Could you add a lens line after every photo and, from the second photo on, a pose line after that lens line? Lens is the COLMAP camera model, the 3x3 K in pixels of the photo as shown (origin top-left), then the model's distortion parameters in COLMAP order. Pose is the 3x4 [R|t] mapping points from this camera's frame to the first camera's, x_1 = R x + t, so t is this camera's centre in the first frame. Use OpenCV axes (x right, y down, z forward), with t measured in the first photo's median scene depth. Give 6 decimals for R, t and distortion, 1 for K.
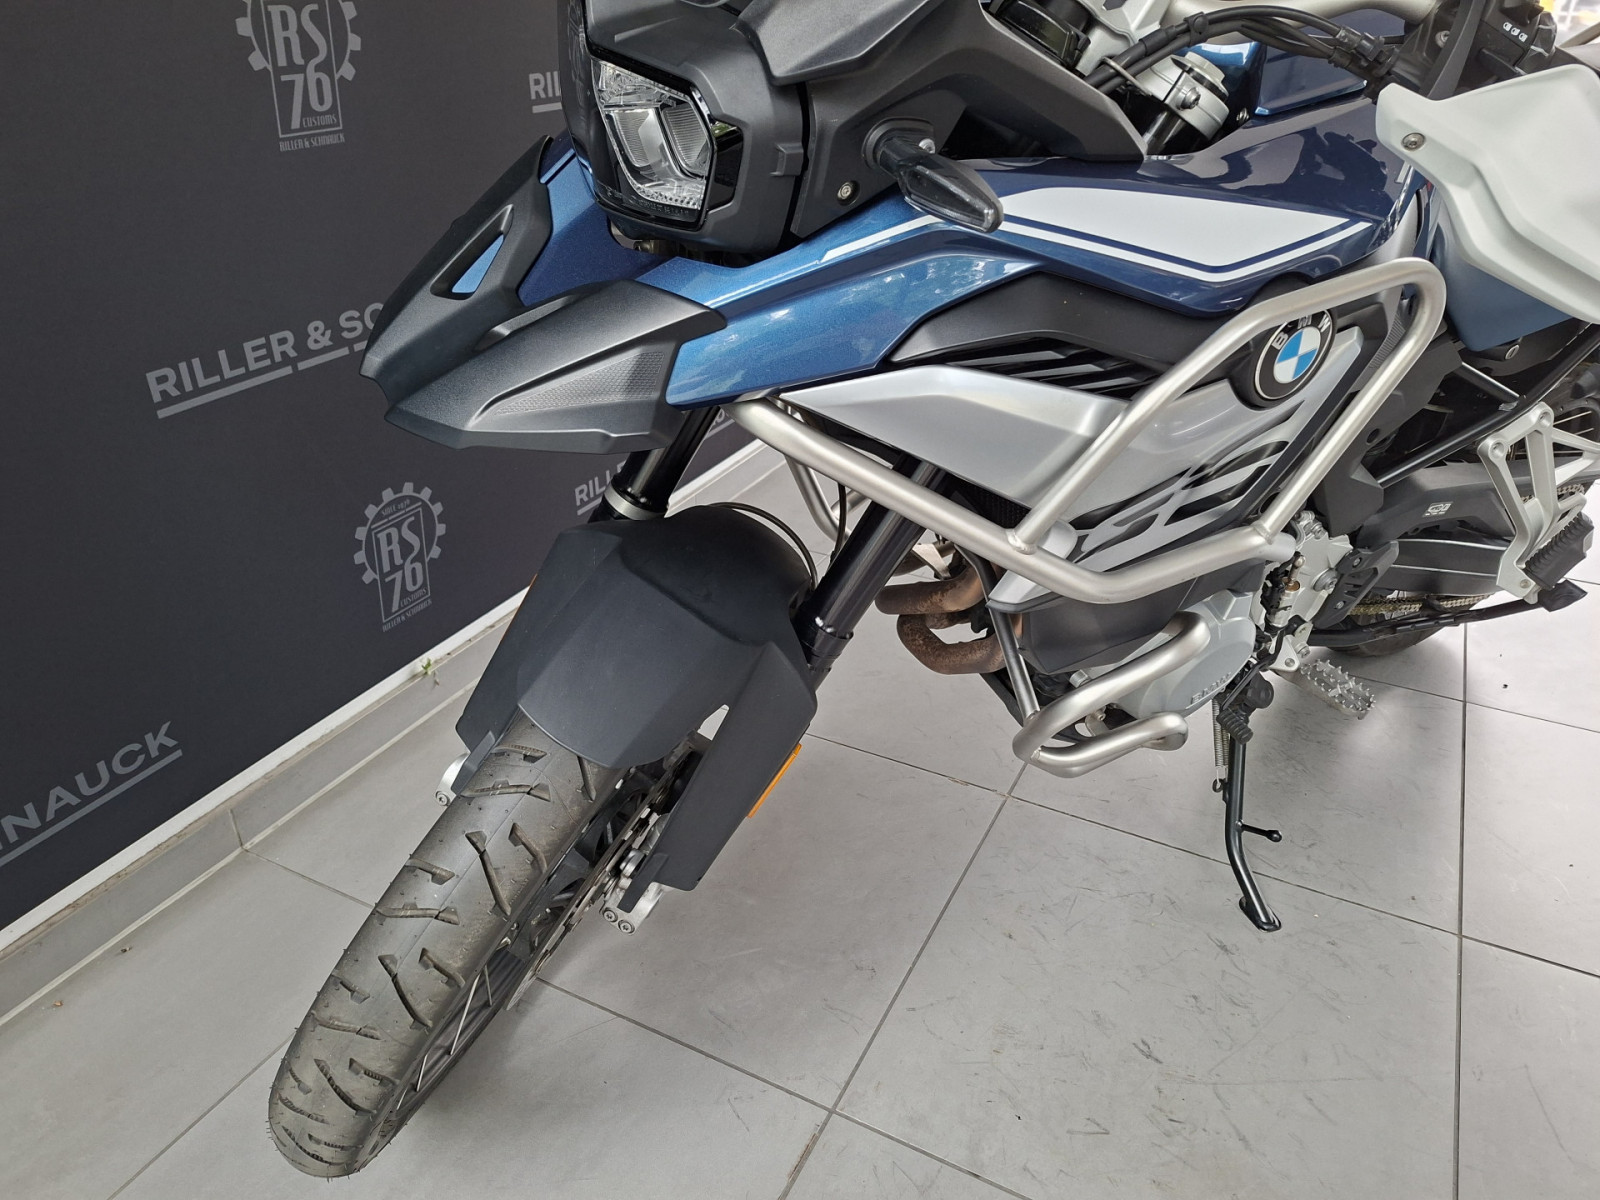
lens RADIAL K [[1058.4, 0, 814.7], [0, 1058.4, 612.3], [0, 0, 1]] dist [0.024804, -0.020676]
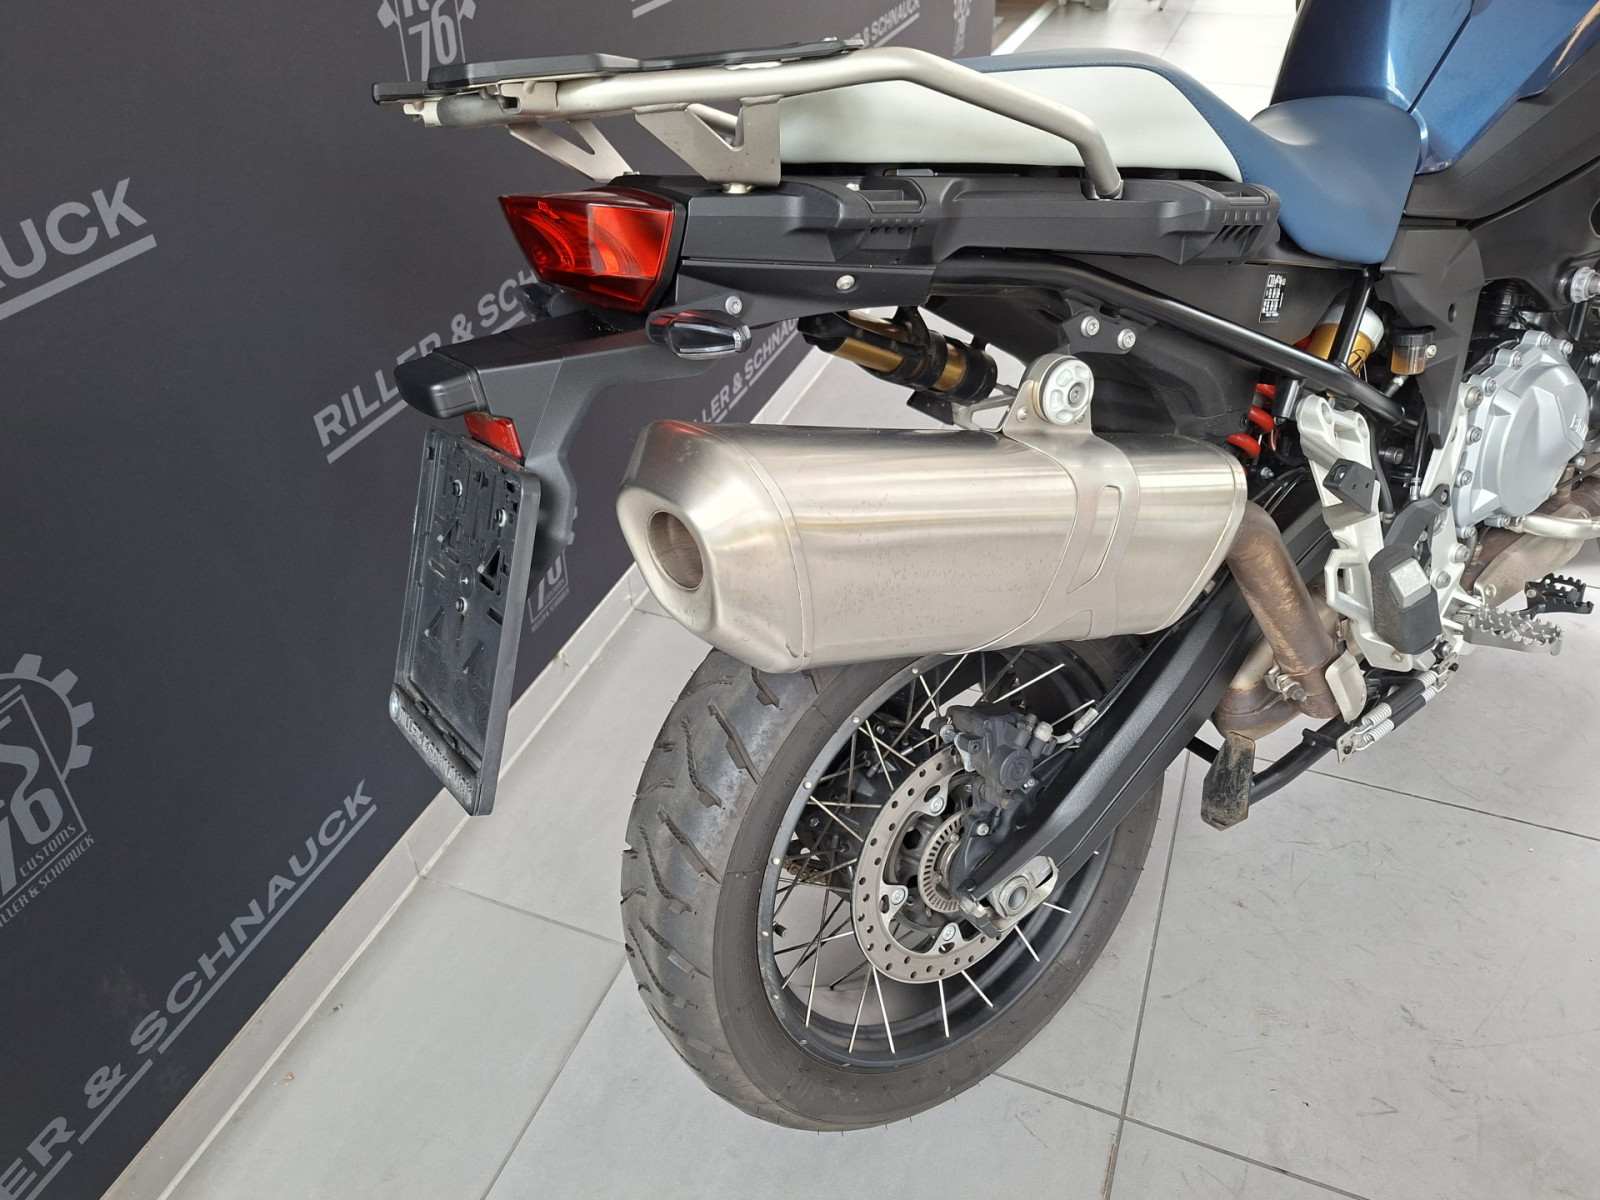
lens RADIAL K [[1058.4, 0, 787.1], [0, 1058.4, 594.8], [0, 0, 1]] dist [0.024804, -0.020676]
pose [[0.995549, -0.081555, 0.047237, -0.288545], [0.073356, 0.985197, 0.154936, -0.180658], [-0.059173, -0.150781, 0.986795, 0.103630]]
